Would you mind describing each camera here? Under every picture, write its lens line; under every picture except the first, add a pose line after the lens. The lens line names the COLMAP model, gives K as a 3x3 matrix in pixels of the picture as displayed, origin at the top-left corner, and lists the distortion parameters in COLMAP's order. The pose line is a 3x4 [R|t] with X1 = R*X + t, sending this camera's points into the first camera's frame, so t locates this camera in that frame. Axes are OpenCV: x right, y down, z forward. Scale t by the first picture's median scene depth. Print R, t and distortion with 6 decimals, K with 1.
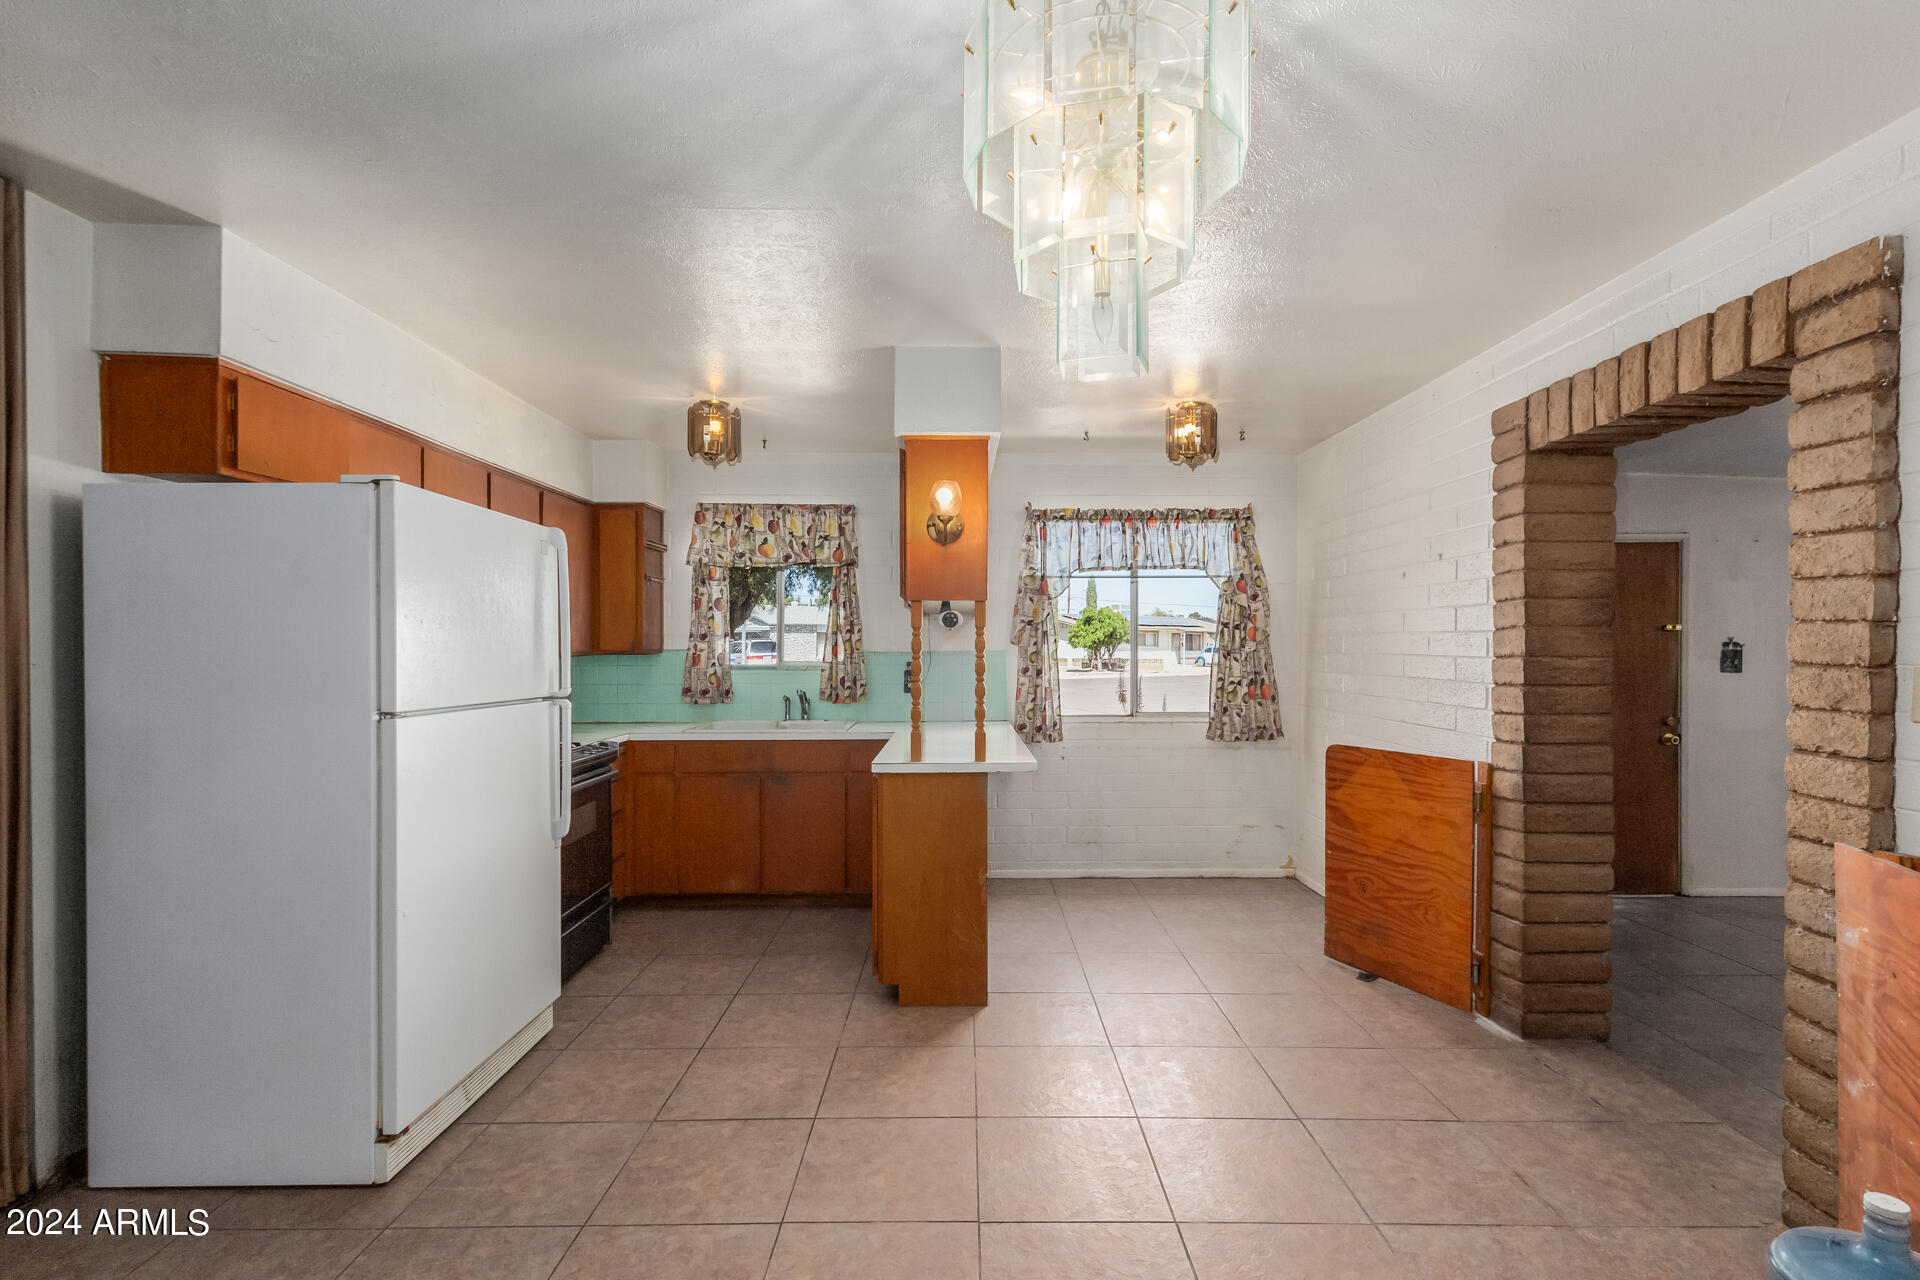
lens RADIAL K [[879.5, 0, 968.3], [0, 879.5, 652.7], [0, 0, 1]] dist [0.001536, -0.001144]
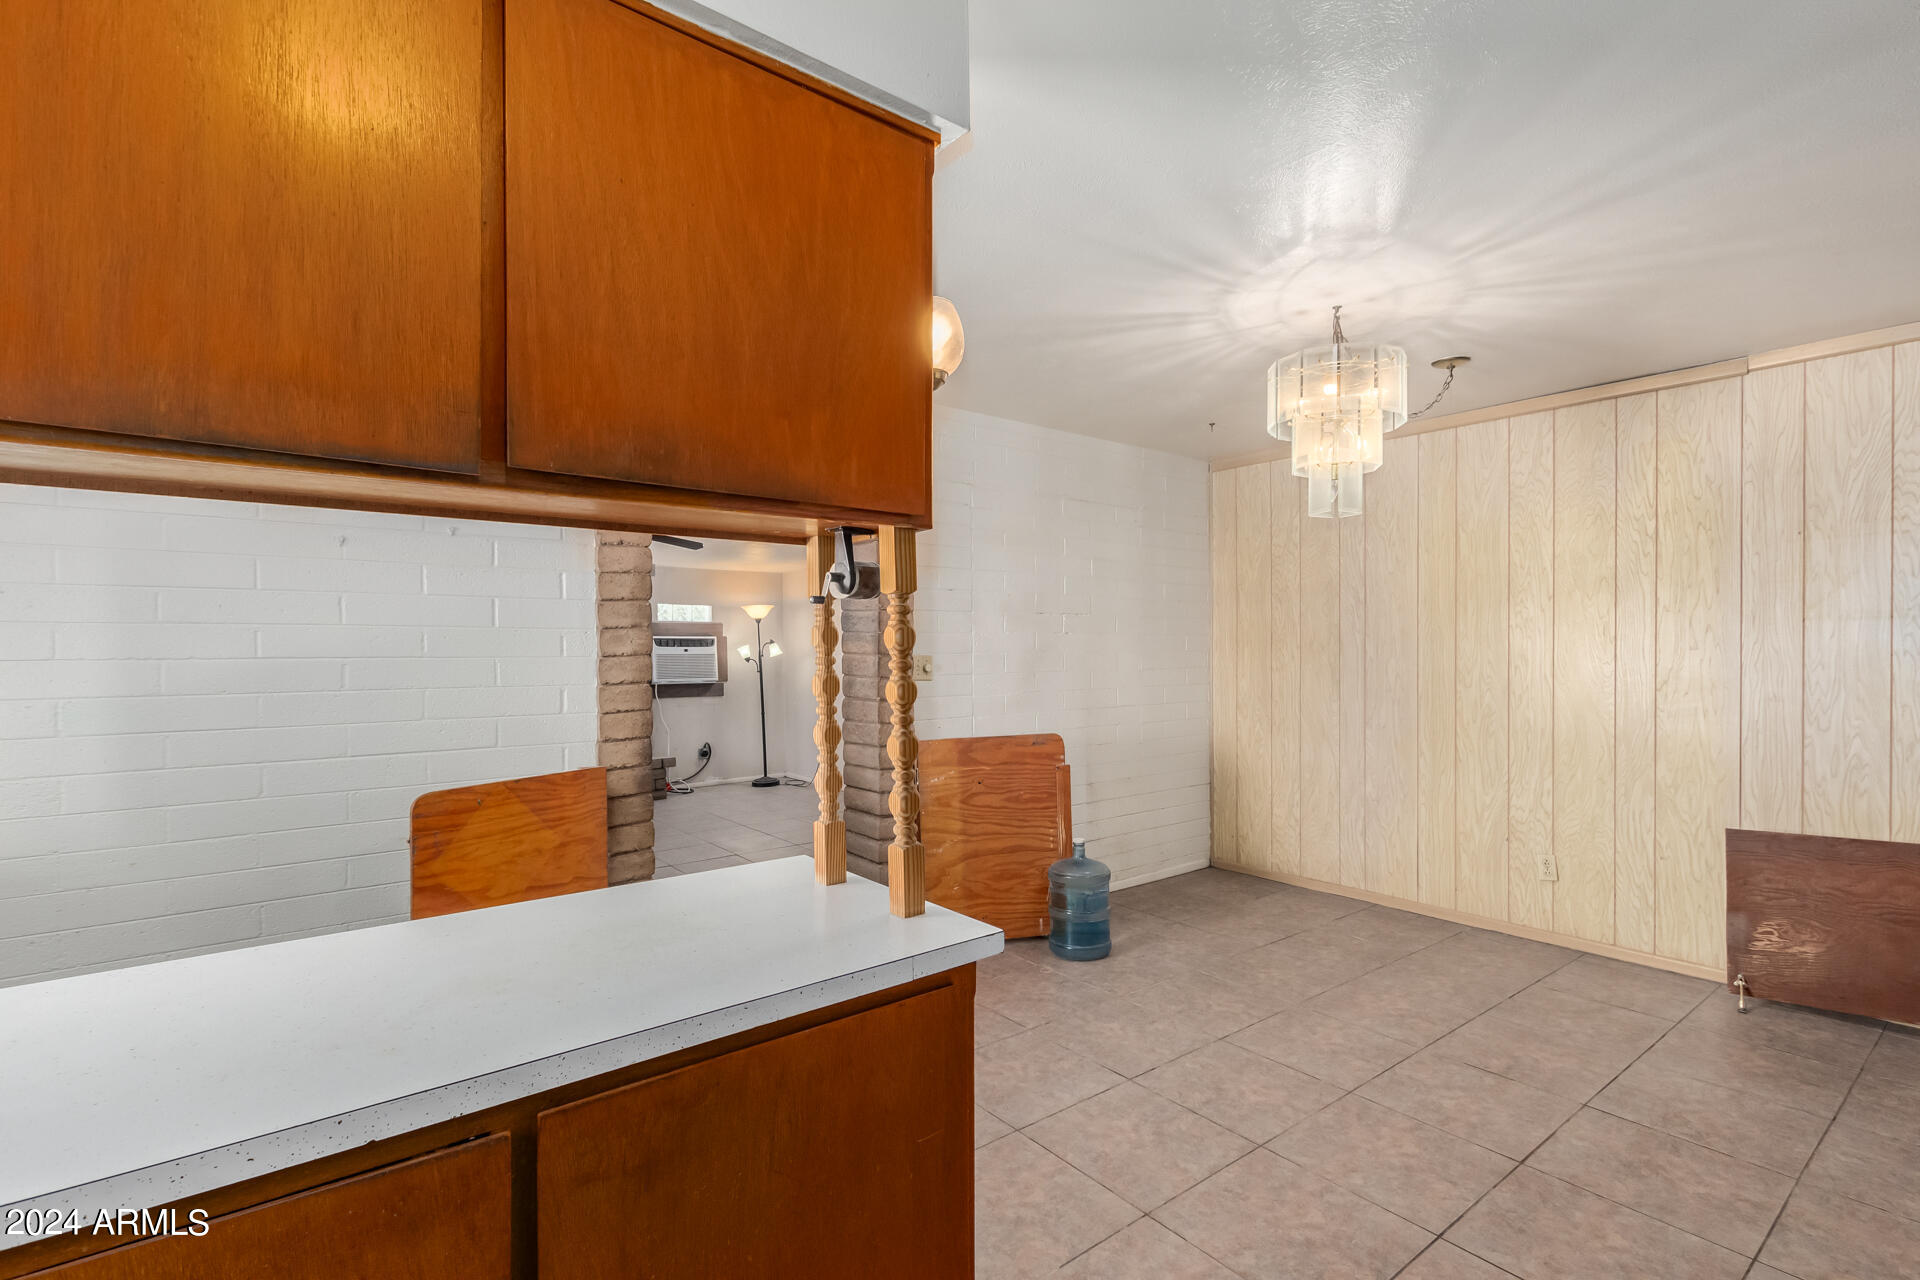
lens RADIAL K [[879.5, 0, 968.3], [0, 879.5, 652.7], [0, 0, 1]] dist [0.001536, -0.001144]
pose [[-0.614431, -0.004115, 0.788960, -0.407870], [0.007138, 0.999916, 0.010774, -0.006353], [-0.788938, 0.012251, -0.614351, 1.243721]]
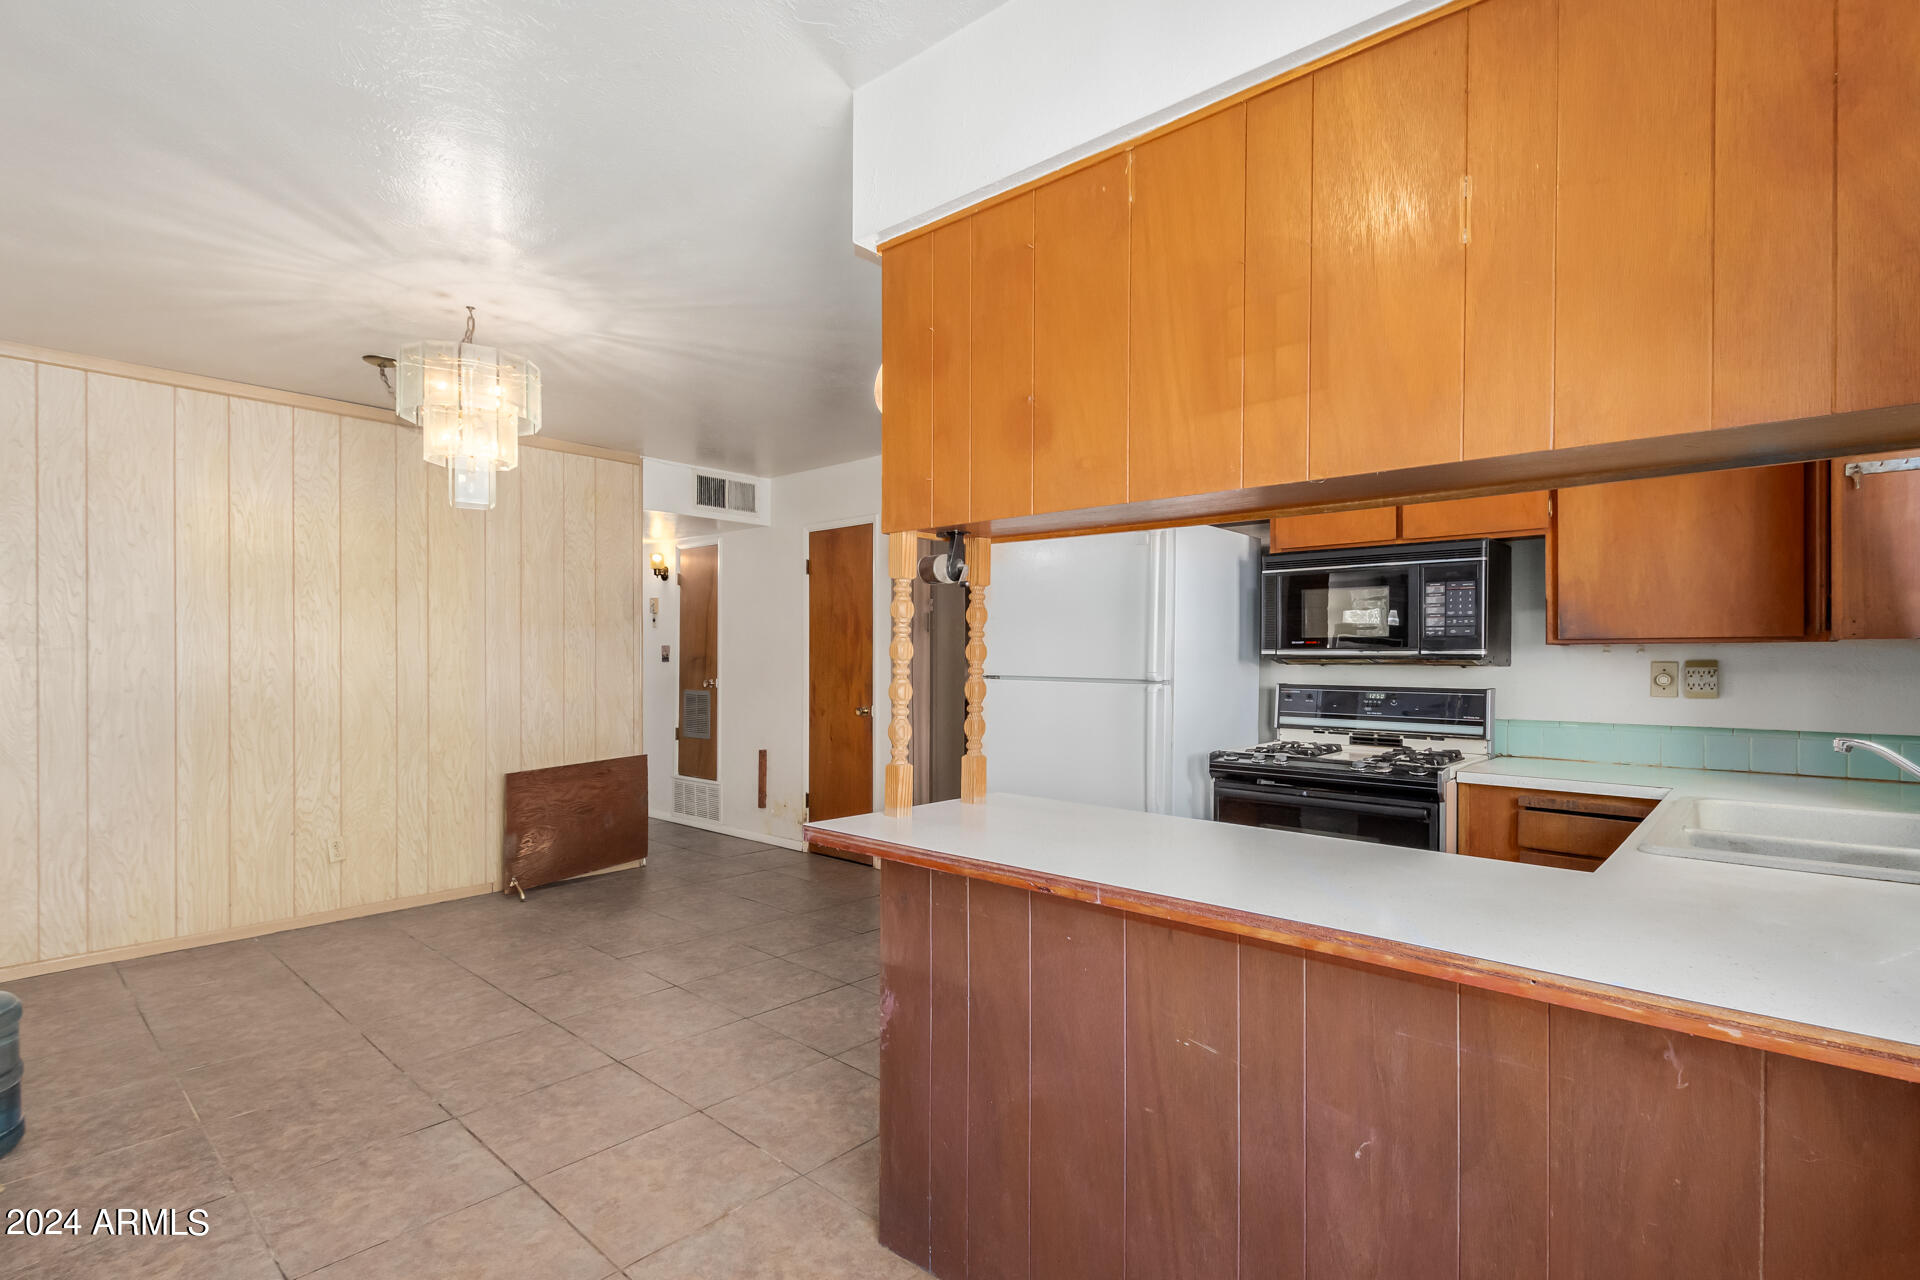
lens RADIAL K [[916.3, 0, 978.8], [0, 916.3, 657.1], [0, 0, 1]] dist [0.002651, -0.000251]
pose [[-0.666973, -0.002573, -0.745077, 0.422049], [-0.009463, 0.999943, 0.005018, 0.014971], [0.745021, 0.010398, -0.666960, 1.446020]]
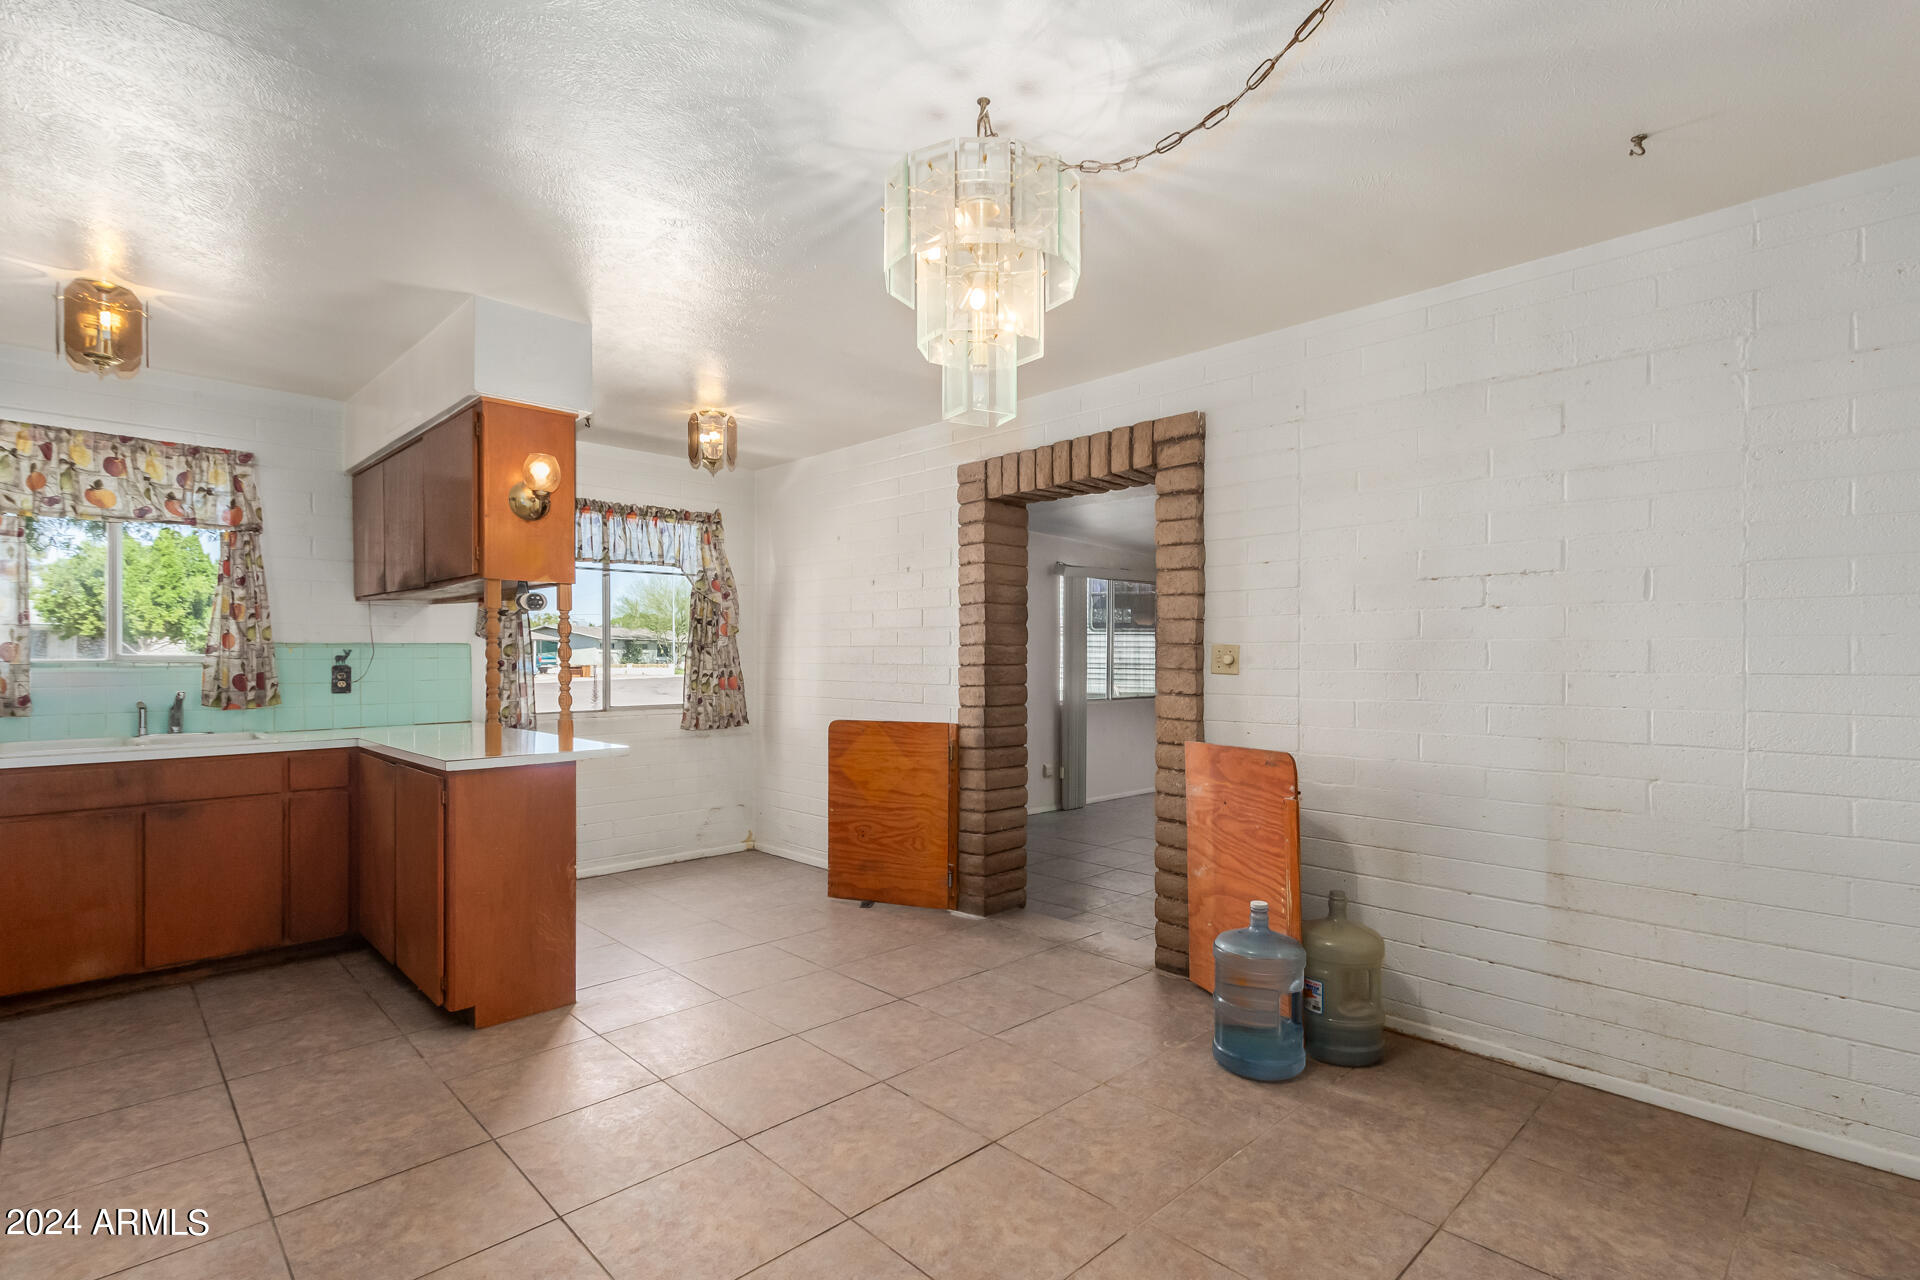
lens RADIAL K [[897.2, 0, 963.7], [0, 897.2, 659.5], [0, 0, 1]] dist [0.002423, -0.001544]
pose [[0.719890, -0.003025, 0.694081, -0.356623], [0.004450, 0.999990, -0.000257, 0.026246], [-0.694073, 0.003273, 0.719897, -0.007372]]
